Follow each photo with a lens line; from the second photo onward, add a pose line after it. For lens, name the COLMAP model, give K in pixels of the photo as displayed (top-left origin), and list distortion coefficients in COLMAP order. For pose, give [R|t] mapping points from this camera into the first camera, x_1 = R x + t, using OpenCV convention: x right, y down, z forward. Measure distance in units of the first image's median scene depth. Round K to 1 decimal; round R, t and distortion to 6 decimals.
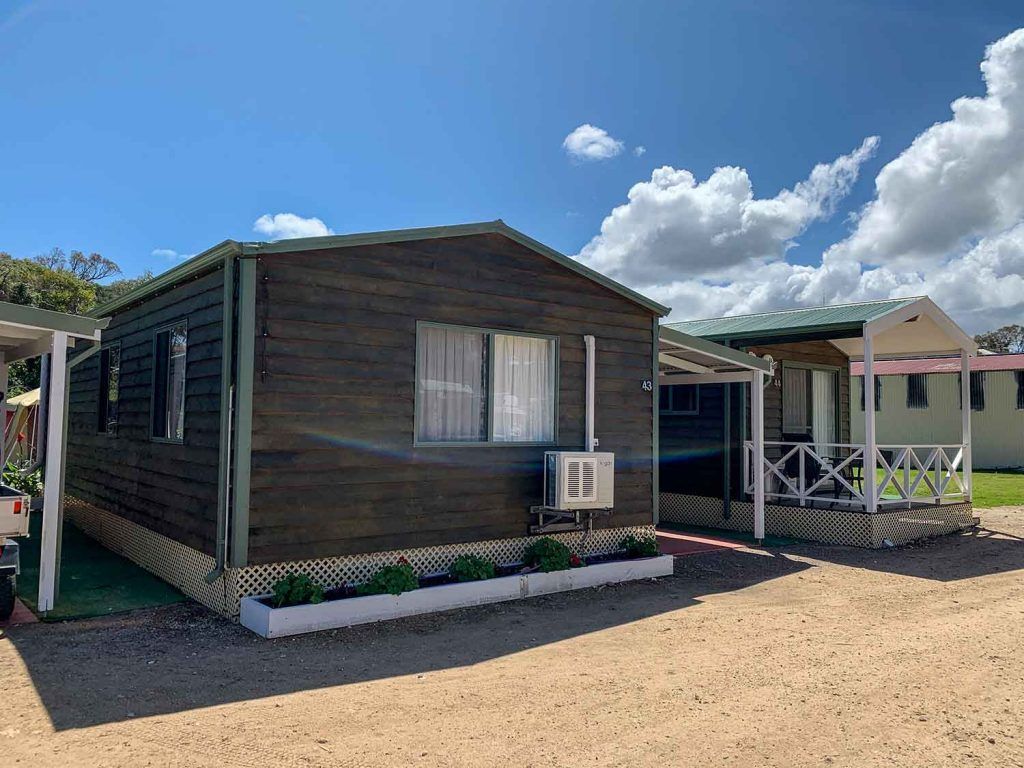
lens RADIAL K [[806.7, 0, 513.3], [0, 806.7, 383.7], [0, 0, 1]] dist [0.010686, -0.005302]
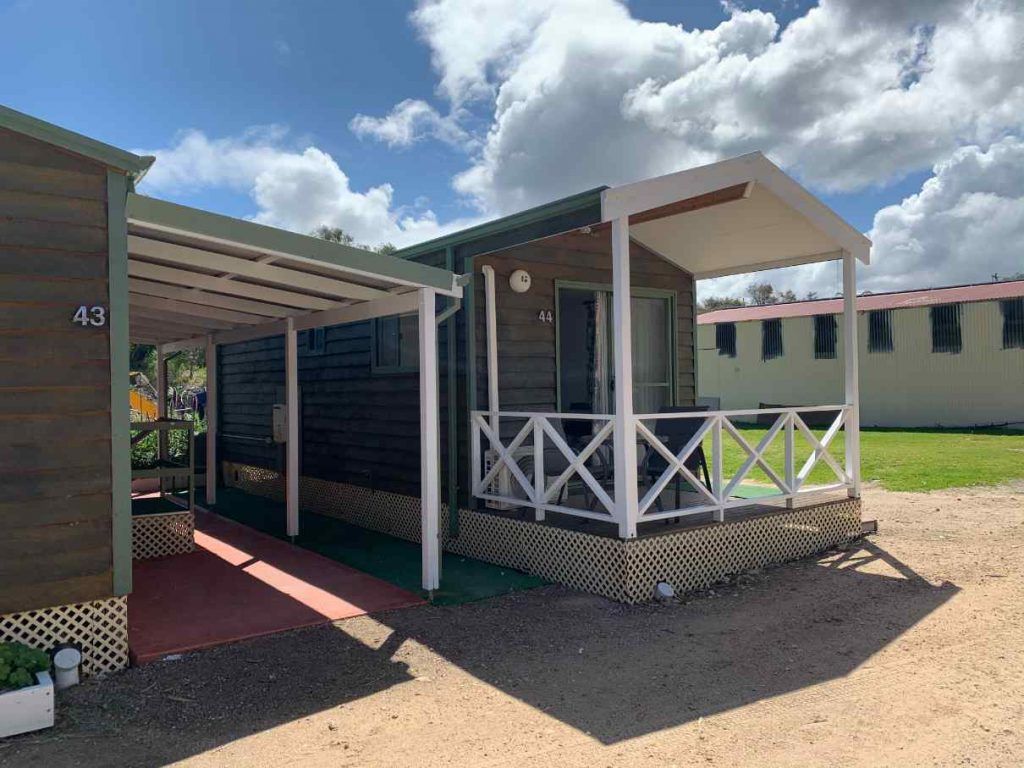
lens RADIAL K [[806.7, 0, 510.8], [0, 806.7, 381.7], [0, 0, 1]] dist [0.010686, -0.005302]
pose [[0.998983, -0.029974, -0.033696, 0.359398], [0.031515, 0.998436, 0.046171, 0.023079], [0.032259, -0.047186, 0.998365, 0.421222]]
